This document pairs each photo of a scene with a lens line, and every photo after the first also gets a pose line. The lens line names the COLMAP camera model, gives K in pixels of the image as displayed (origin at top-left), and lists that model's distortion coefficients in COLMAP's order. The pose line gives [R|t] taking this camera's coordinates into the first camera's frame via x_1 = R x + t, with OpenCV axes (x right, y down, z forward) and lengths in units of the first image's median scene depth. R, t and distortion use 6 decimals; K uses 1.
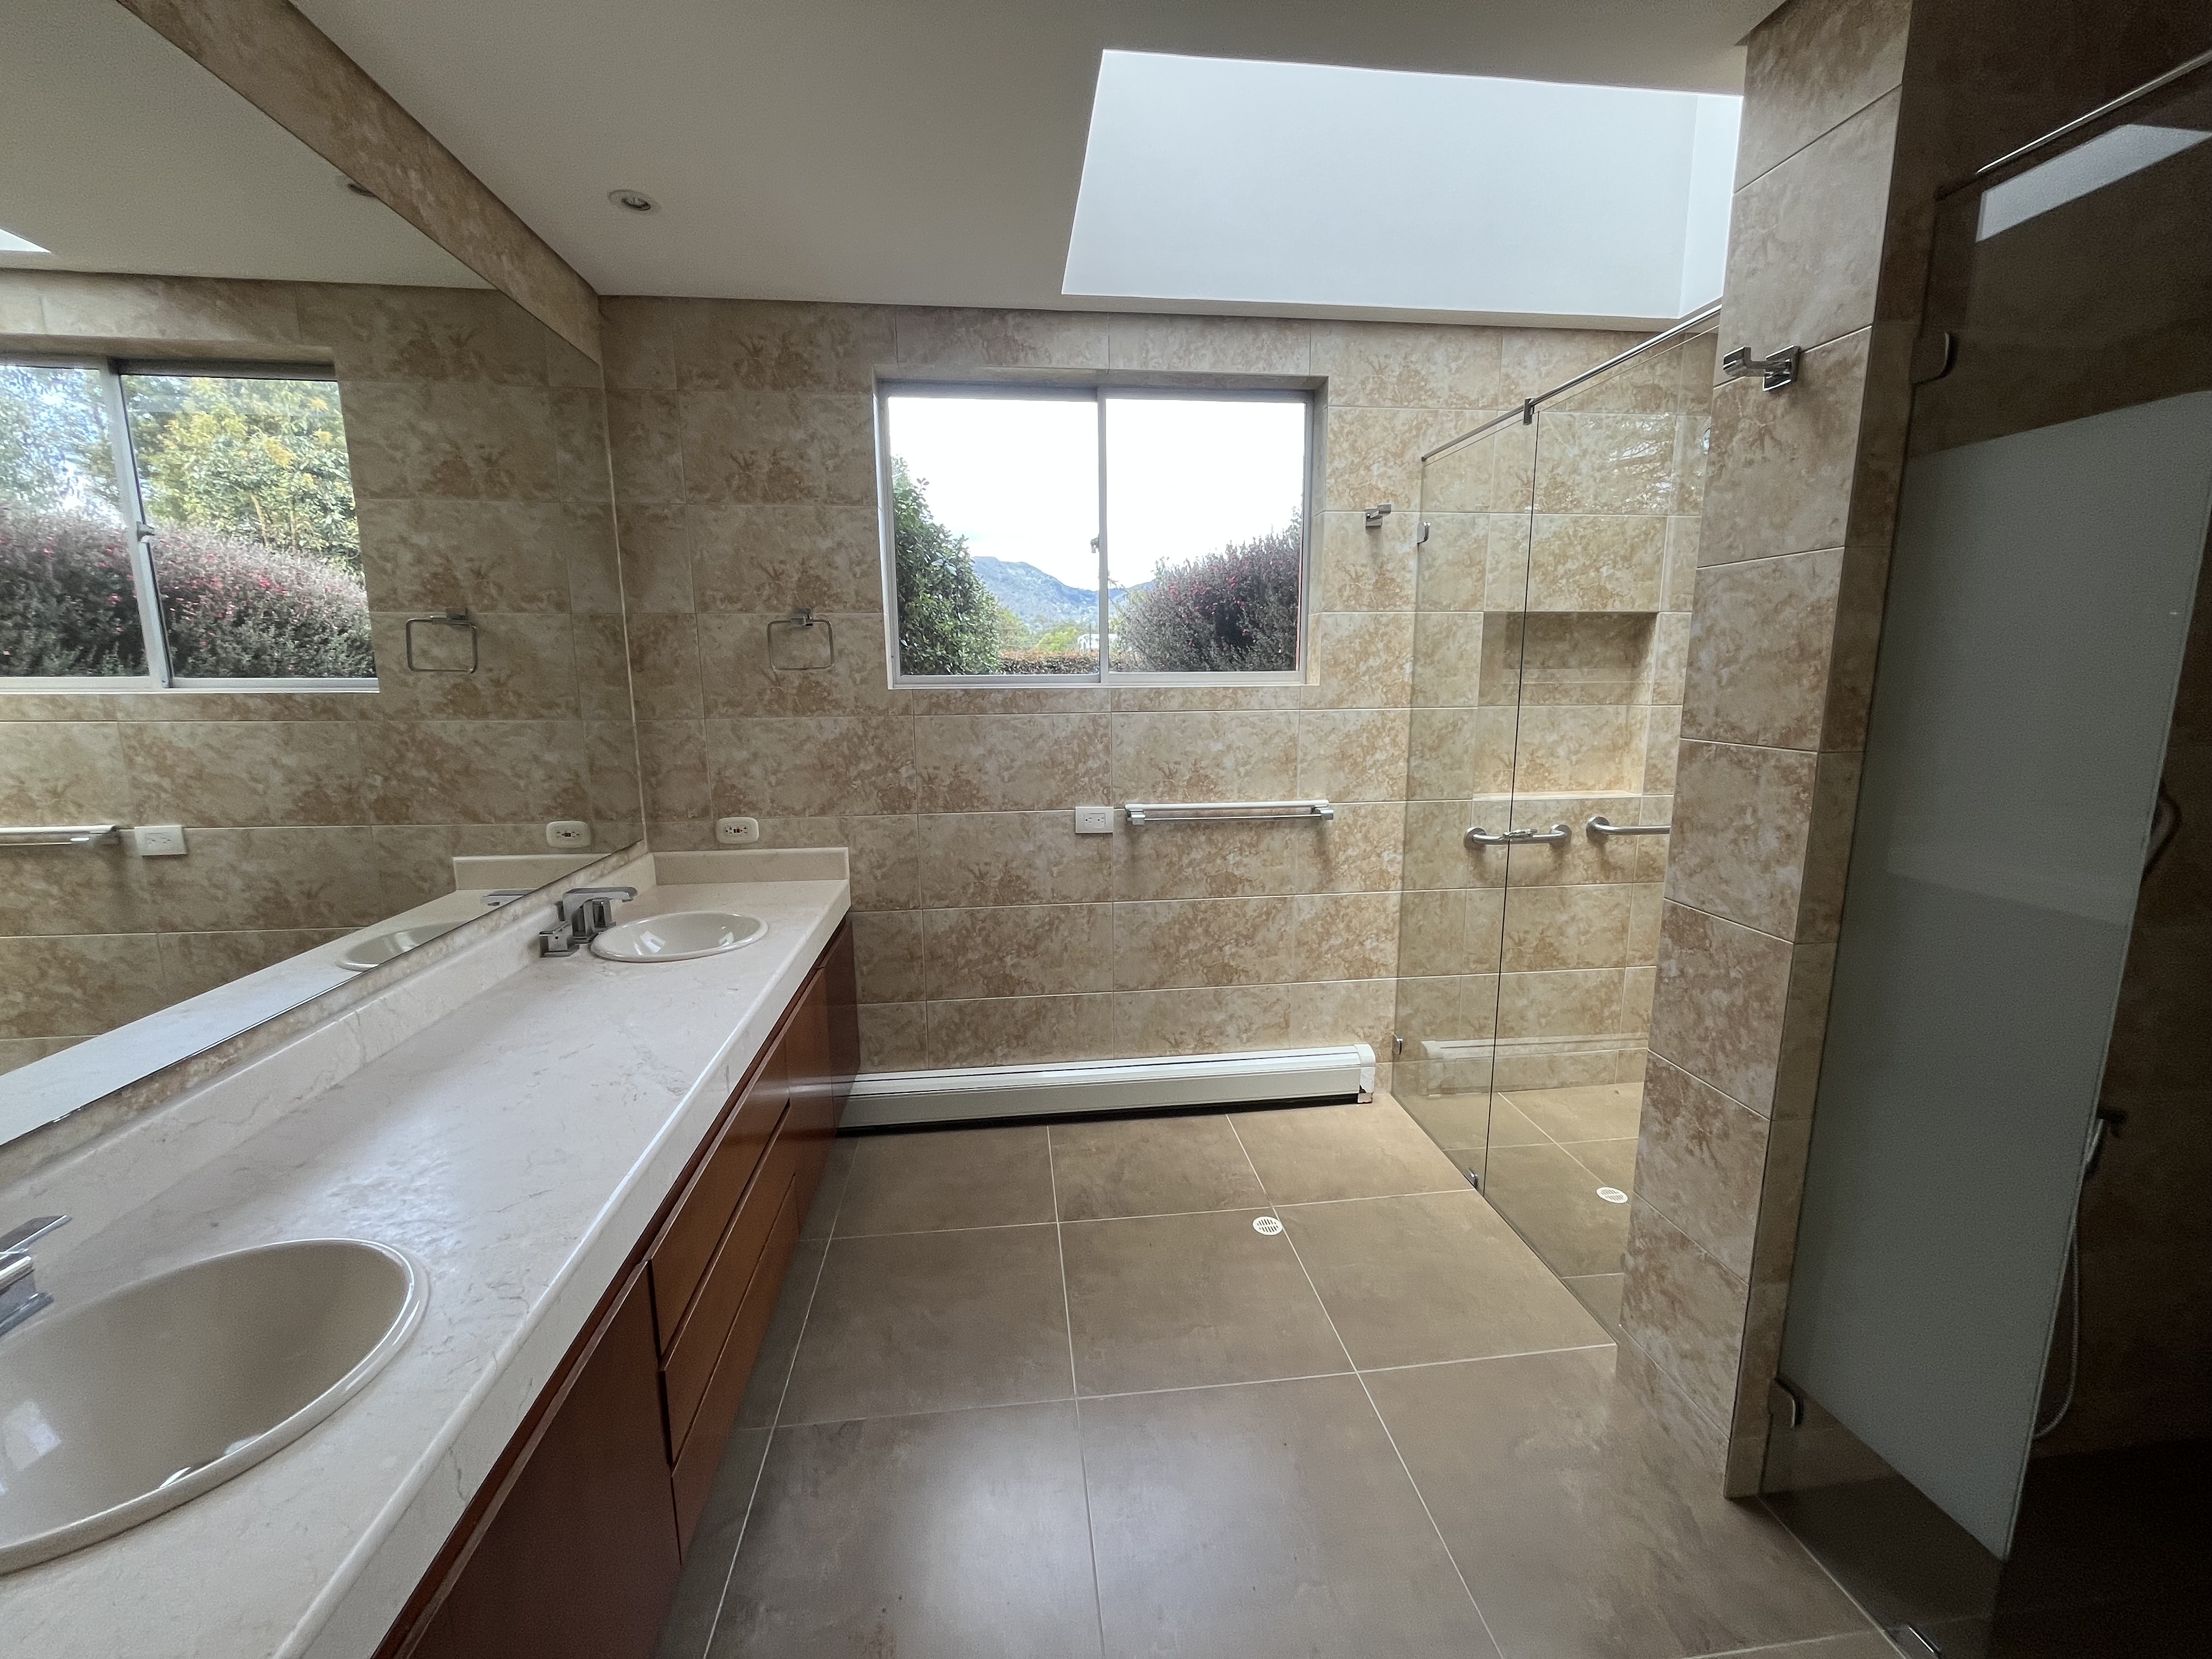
lens RADIAL K [[892.1, 0, 1106.6], [0, 892.1, 821.6], [0, 0, 1]] dist [-0.001862, 0.000103]
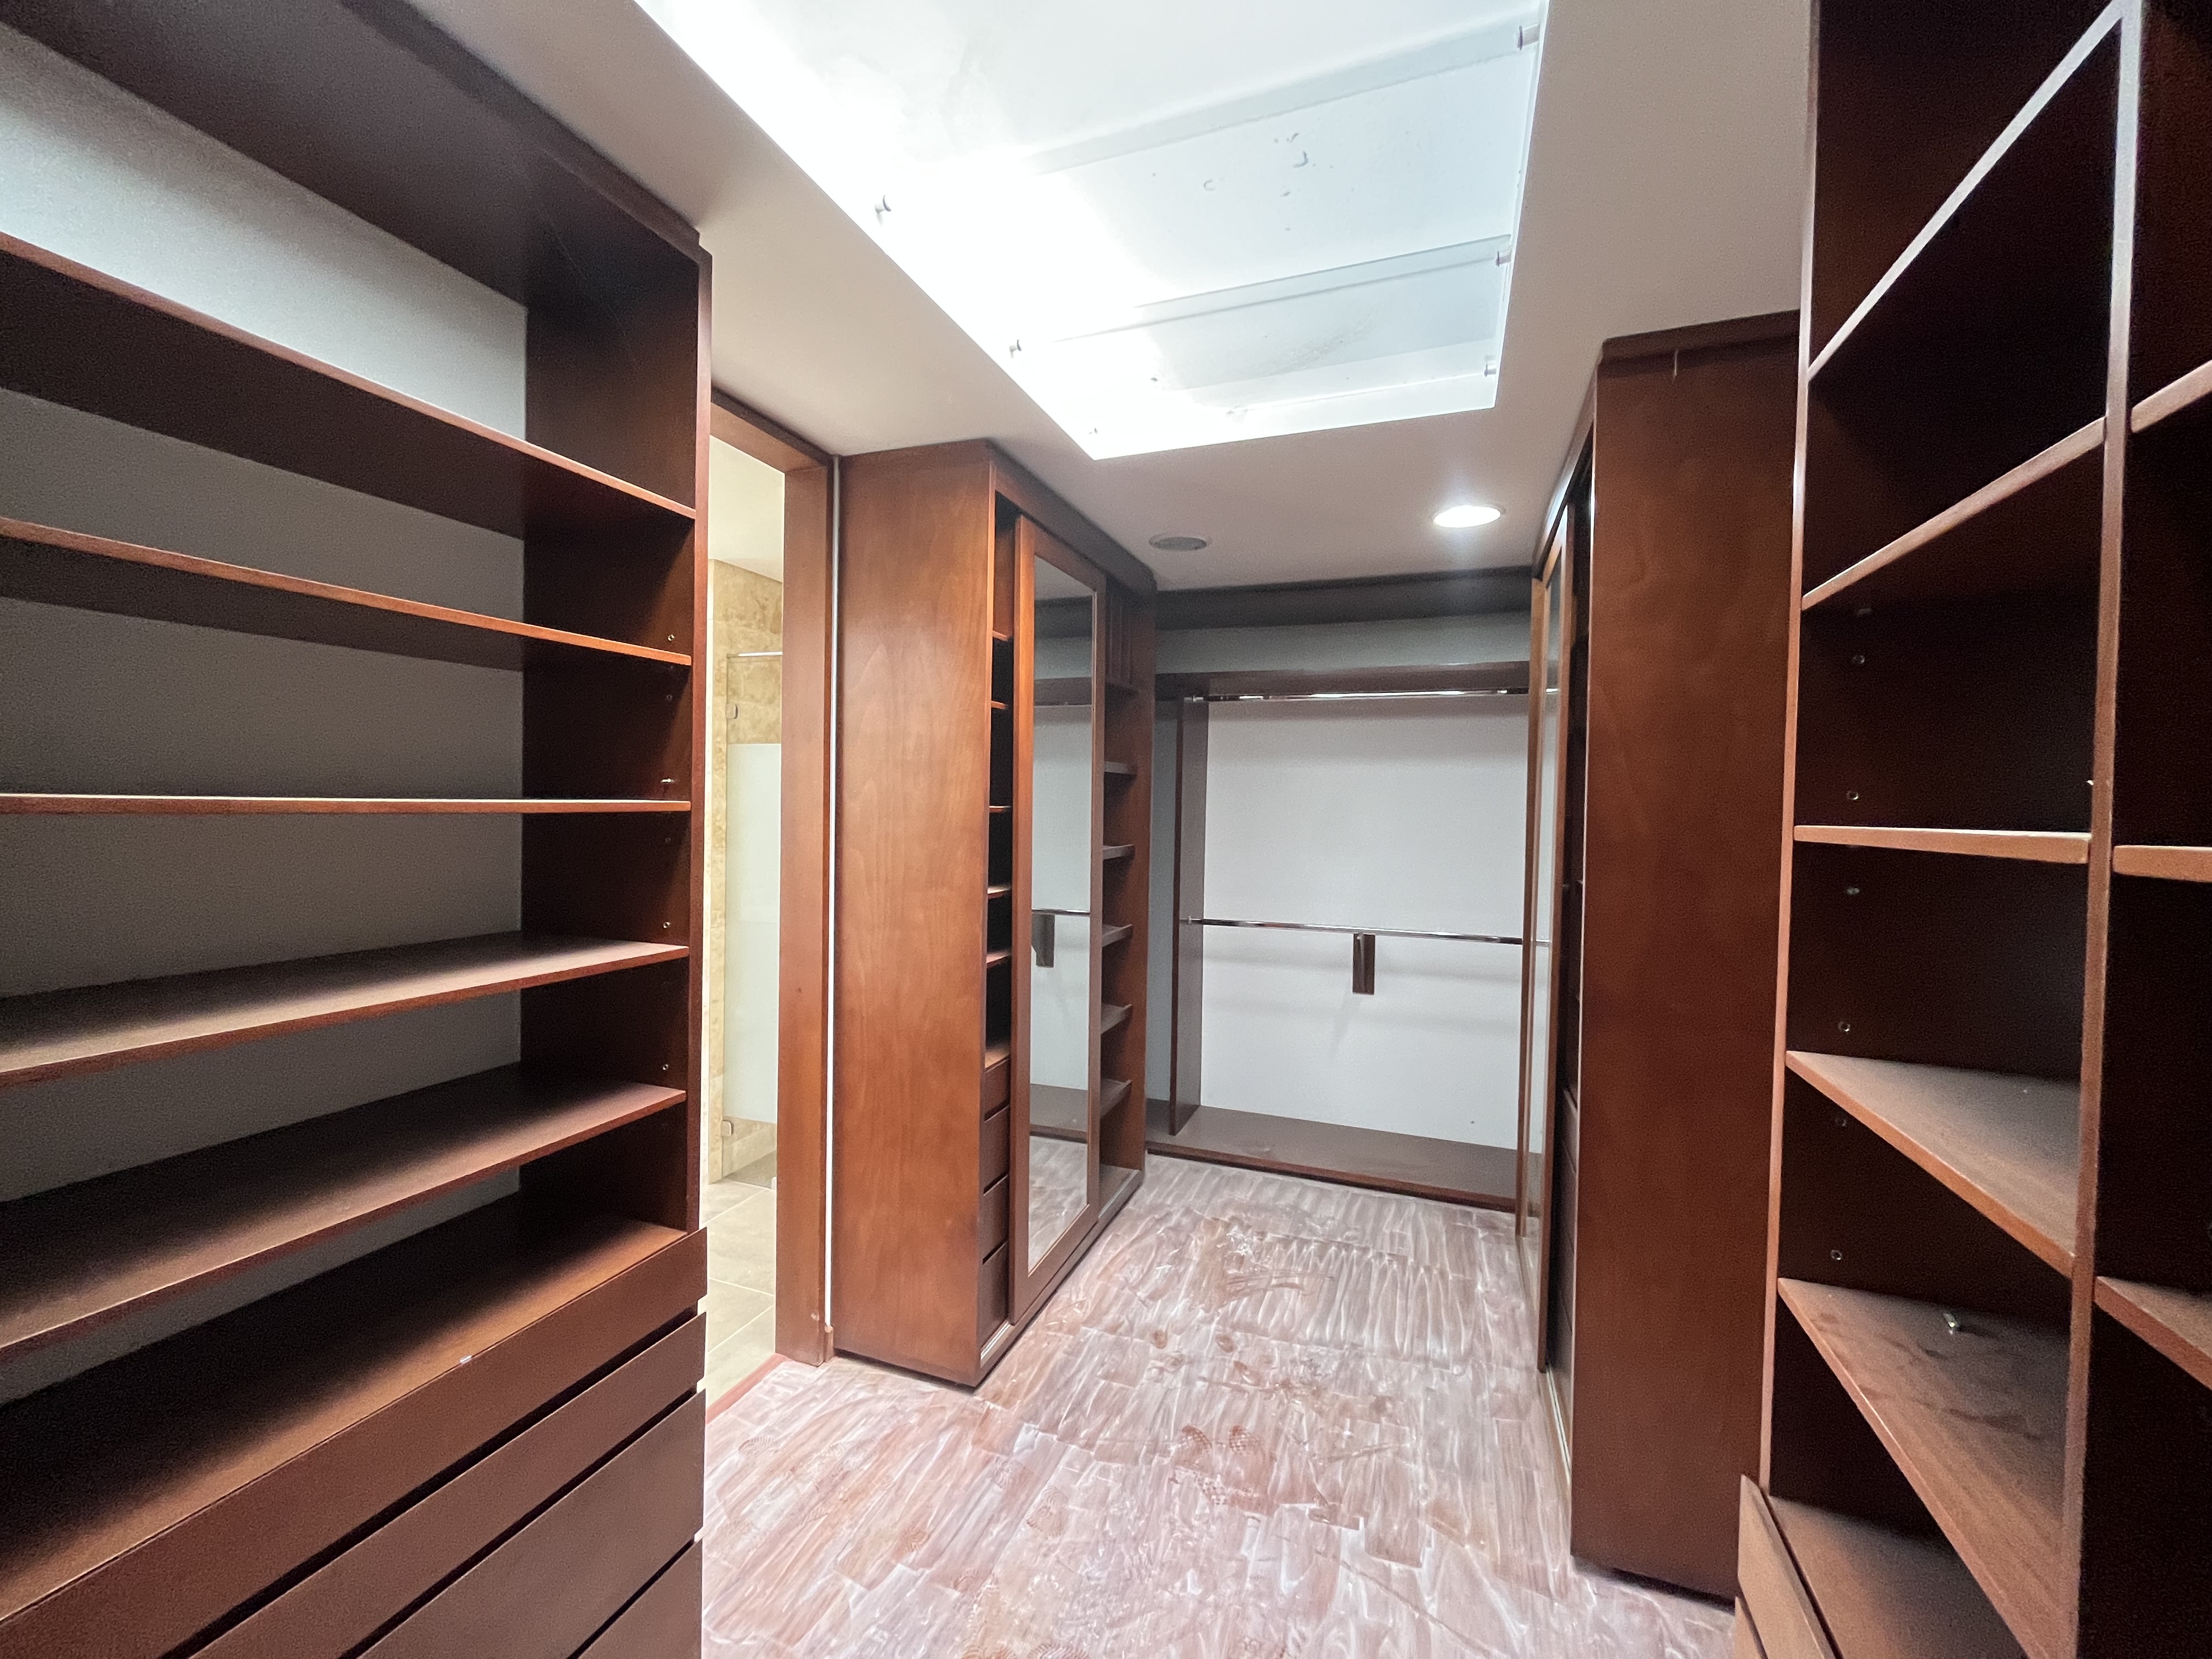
lens RADIAL K [[892.1, 0, 1106.6], [0, 892.1, 821.6], [0, 0, 1]] dist [-0.001862, 0.000103]
pose [[0.460866, -0.005980, 0.887449, -0.900380], [0.129184, 0.989778, -0.060418, 0.120901], [-0.878017, 0.142489, 0.456928, -1.121389]]
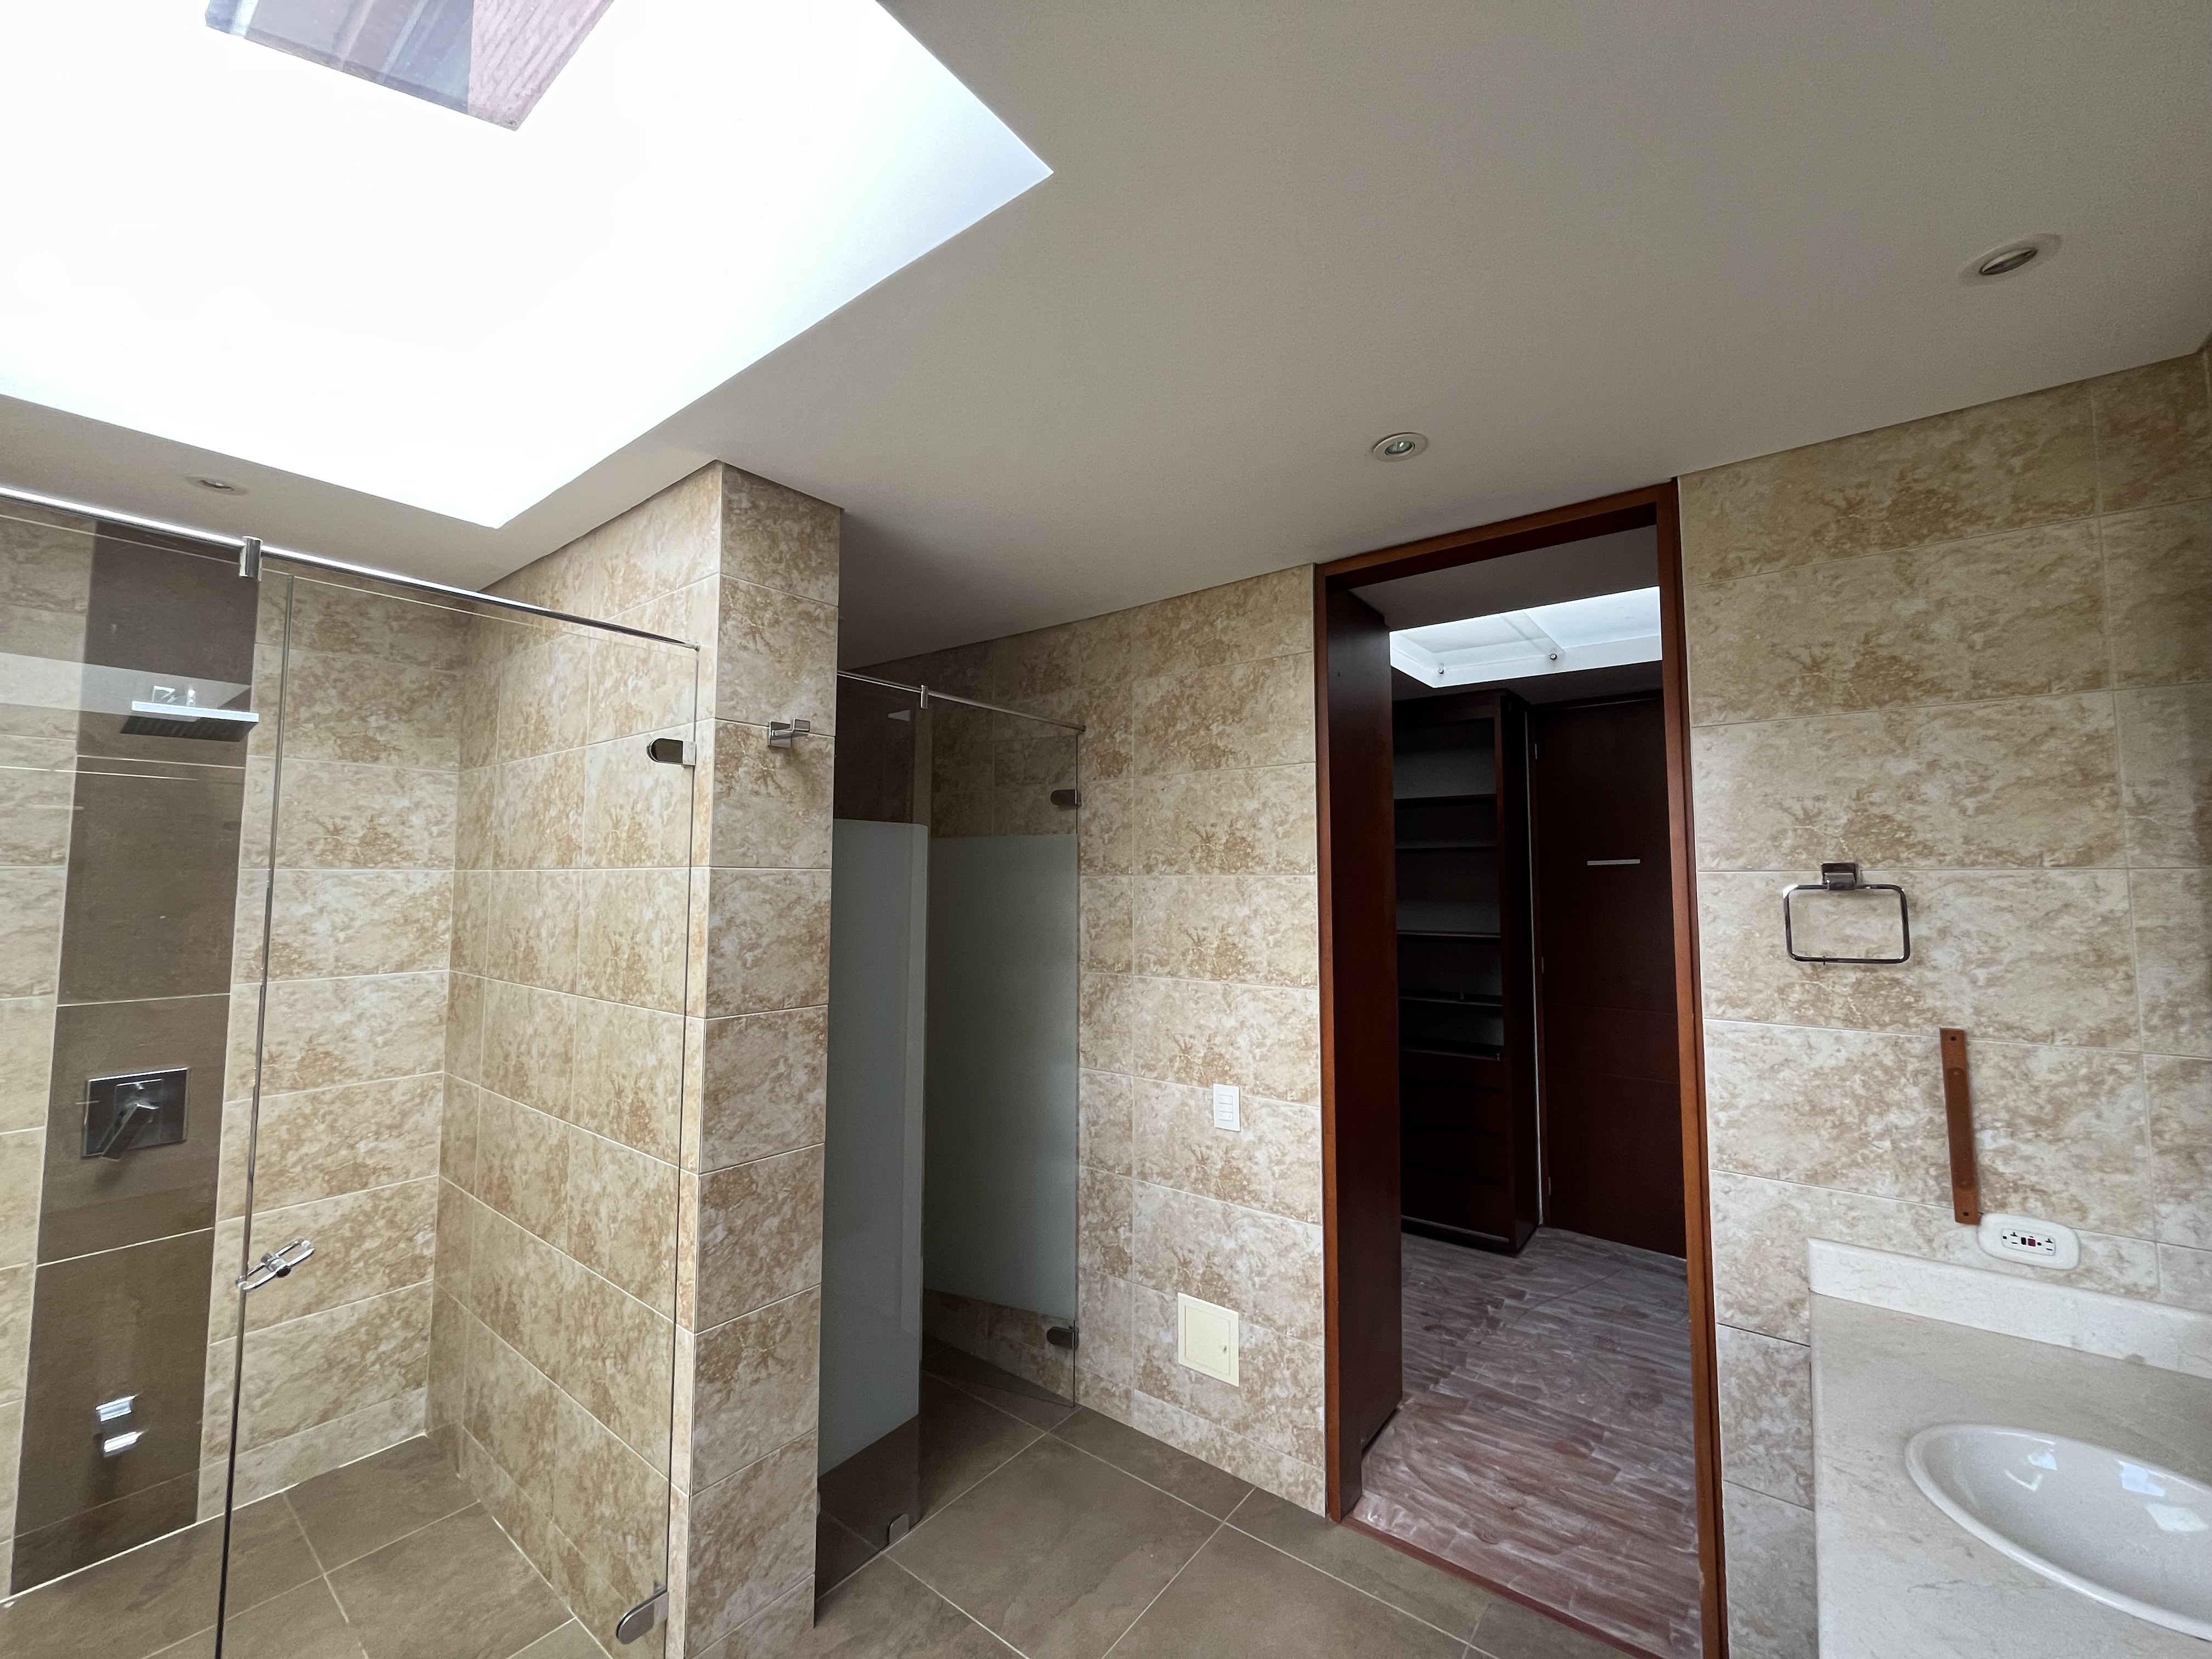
lens RADIAL K [[892.1, 0, 1106.6], [0, 892.1, 821.6], [0, 0, 1]] dist [-0.001862, 0.000103]
pose [[-0.713242, 0.053005, 0.698910, -0.529591], [0.118881, 0.991838, 0.046098, -0.361085], [-0.690762, 0.115966, -0.713722, 1.571009]]
